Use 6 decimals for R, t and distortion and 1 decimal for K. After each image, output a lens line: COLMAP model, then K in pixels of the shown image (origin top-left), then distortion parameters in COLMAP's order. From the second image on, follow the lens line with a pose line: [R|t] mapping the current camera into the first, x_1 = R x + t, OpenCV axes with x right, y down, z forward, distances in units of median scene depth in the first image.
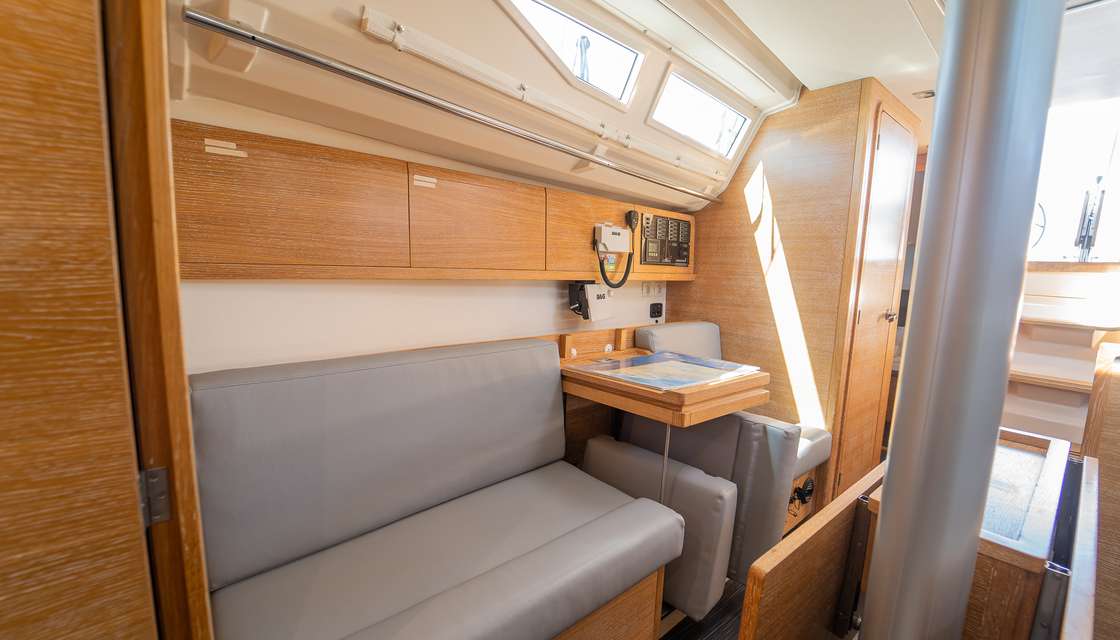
lens RADIAL K [[455.3, 0, 560.0], [0, 455.3, 320.0], [0, 0, 1]] dist [-0.019334, 0.000047]
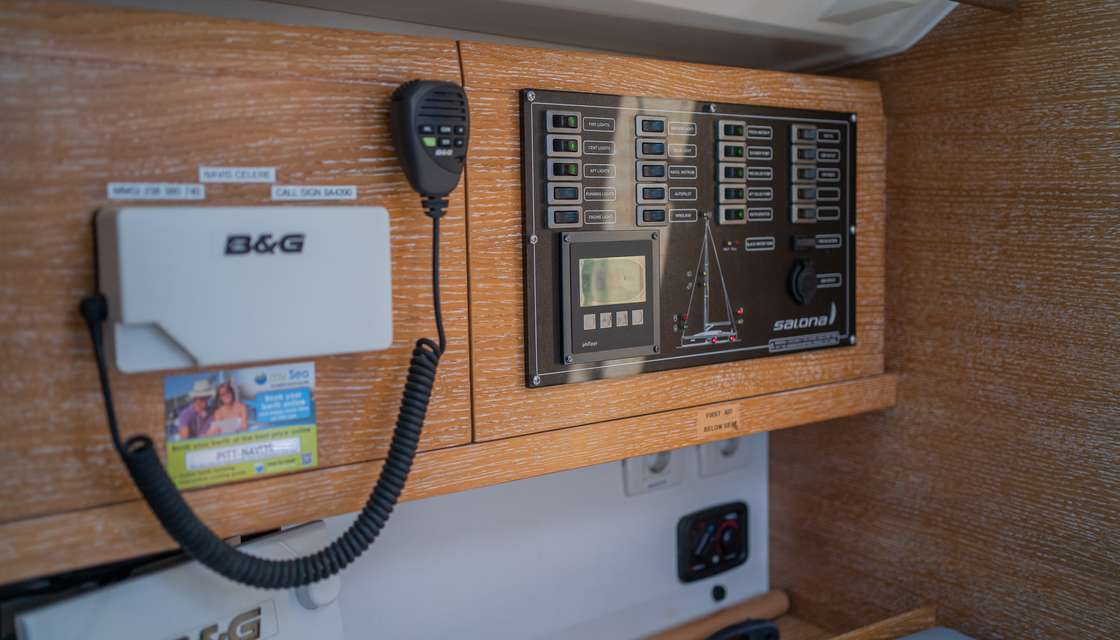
lens RADIAL K [[1130.1, 0, 560.0], [0, 1130.1, 320.0], [0, 0, 1]] dist [0.006054, 0.004922]
pose [[0.995605, -0.023023, -0.090773, 0.210349], [0.022432, 0.999720, -0.007523, -0.132299], [0.090921, 0.005454, 0.995843, 0.528108]]
